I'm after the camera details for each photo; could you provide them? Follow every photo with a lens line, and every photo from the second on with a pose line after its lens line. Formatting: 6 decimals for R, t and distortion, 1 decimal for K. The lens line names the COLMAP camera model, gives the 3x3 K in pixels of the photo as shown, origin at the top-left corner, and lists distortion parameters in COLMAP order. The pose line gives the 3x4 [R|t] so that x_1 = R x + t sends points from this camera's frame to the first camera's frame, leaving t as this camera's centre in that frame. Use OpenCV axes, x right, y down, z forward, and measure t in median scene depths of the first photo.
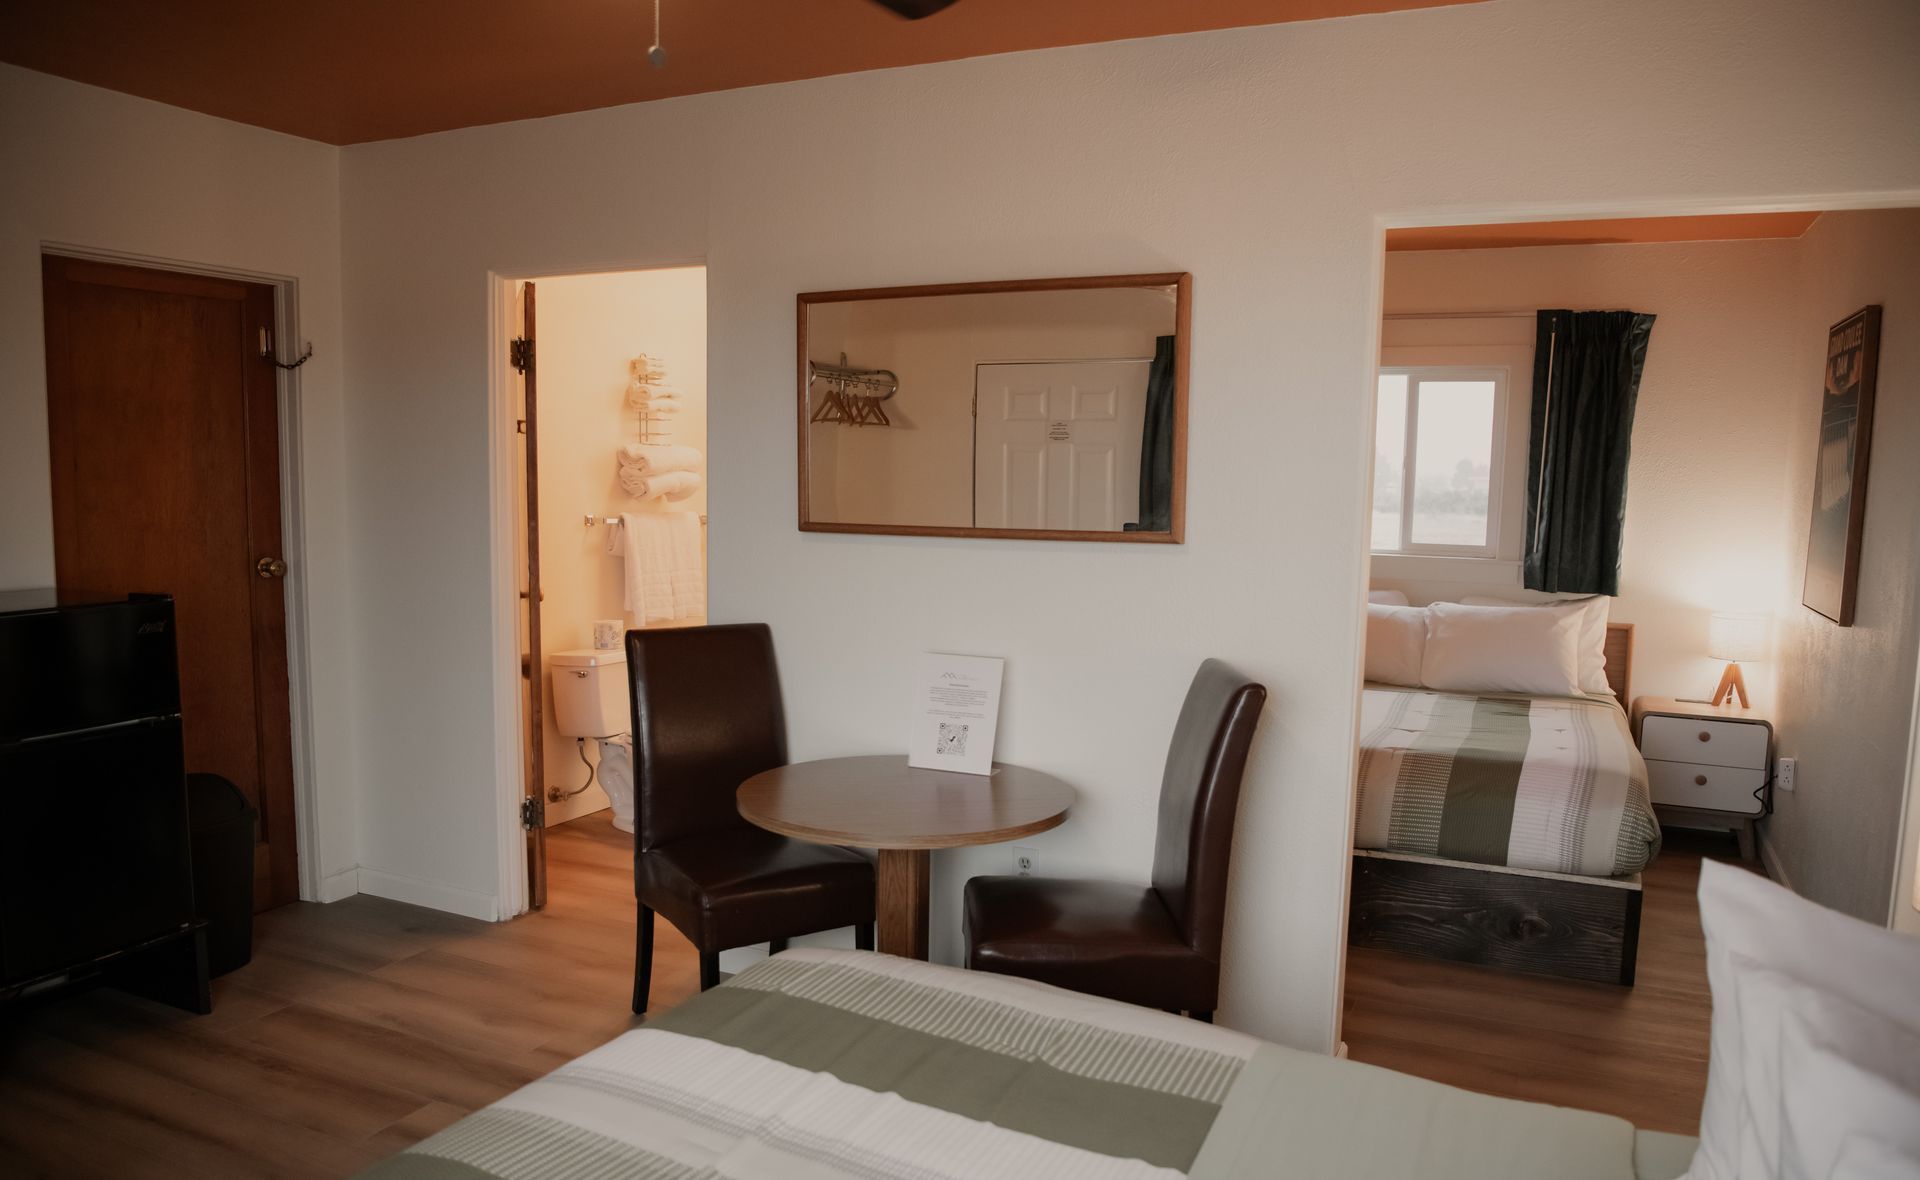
lens RADIAL K [[1326.0, 0, 978.8], [0, 1326.0, 625.1], [0, 0, 1]] dist [-0.057405, 0.004711]
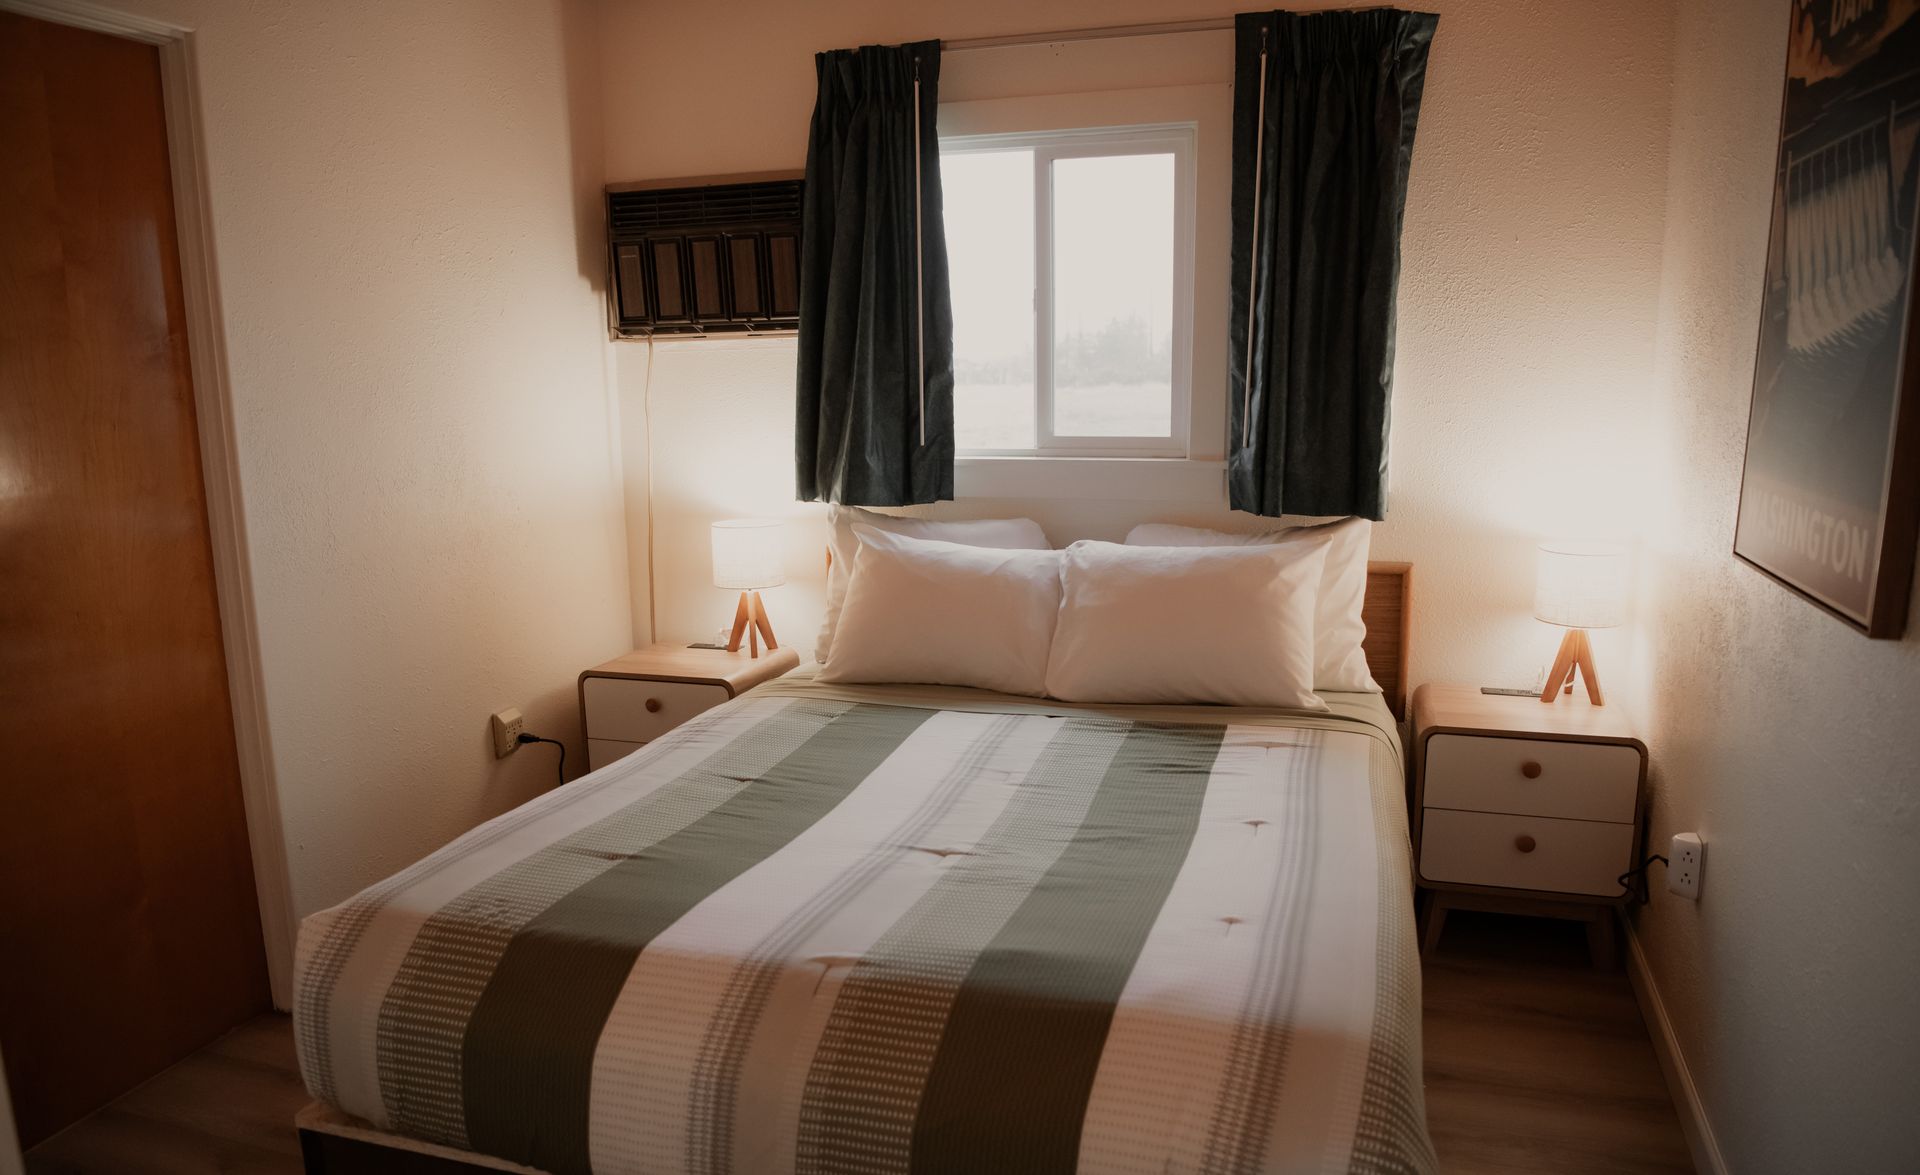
lens RADIAL K [[1323.9, 0, 963.7], [0, 1323.9, 631.8], [0, 0, 1]] dist [-0.068888, 0.005193]
pose [[0.992146, -0.055048, 0.112321, 0.237815], [0.044664, 0.994667, 0.092964, -0.034933], [-0.116840, -0.087218, 0.989314, 0.445849]]
